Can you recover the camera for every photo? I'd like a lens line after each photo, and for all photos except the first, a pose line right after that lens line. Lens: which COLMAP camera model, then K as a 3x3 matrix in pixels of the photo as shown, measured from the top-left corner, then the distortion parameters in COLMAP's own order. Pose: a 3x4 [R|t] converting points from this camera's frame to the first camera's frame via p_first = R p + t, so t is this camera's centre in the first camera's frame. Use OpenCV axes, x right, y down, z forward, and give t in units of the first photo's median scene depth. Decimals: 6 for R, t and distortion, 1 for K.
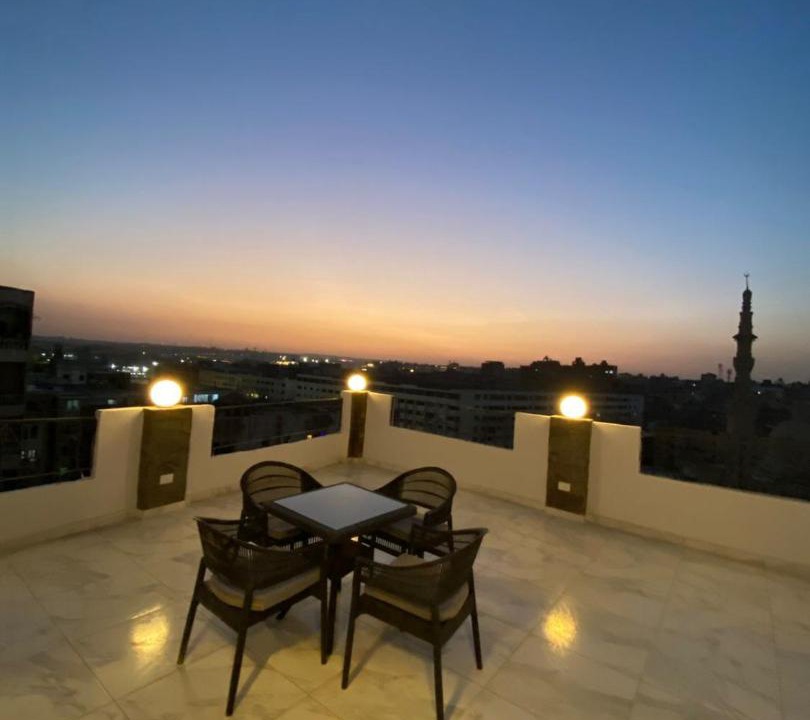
lens RADIAL K [[436.7, 0, 407.6], [0, 436.7, 362.7], [0, 0, 1]] dist [-0.010869, -0.009674]
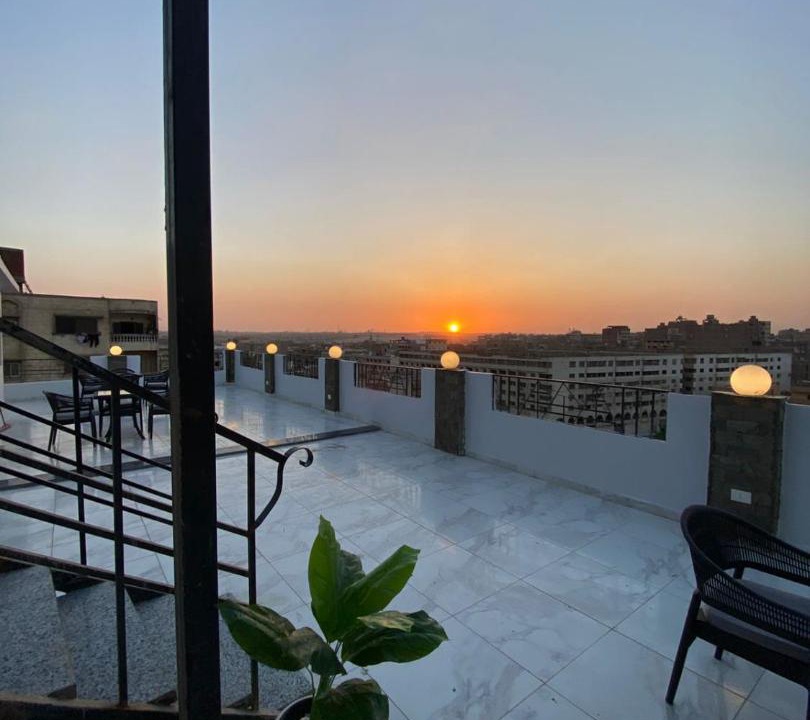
lens RADIAL K [[436.7, 0, 403.3], [0, 436.7, 372.0], [0, 0, 1]] dist [-0.010869, -0.009674]
pose [[0.958622, -0.042107, -0.281551, 0.406865], [0.063939, 0.995579, 0.068807, 0.023258], [0.277409, -0.083962, 0.957076, -0.237687]]
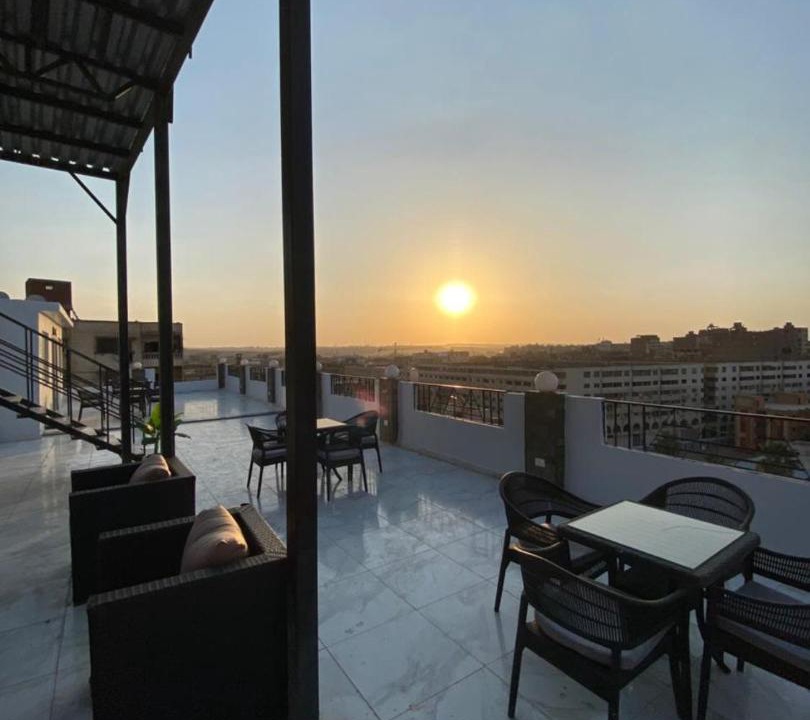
lens RADIAL K [[436.7, 0, 405.2], [0, 436.7, 367.9], [0, 0, 1]] dist [-0.010869, -0.009674]
pose [[0.938140, -0.065124, -0.340076, 0.630085], [0.078465, 0.996588, 0.025609, 0.032029], [0.337248, -0.050709, 0.940049, -0.378138]]
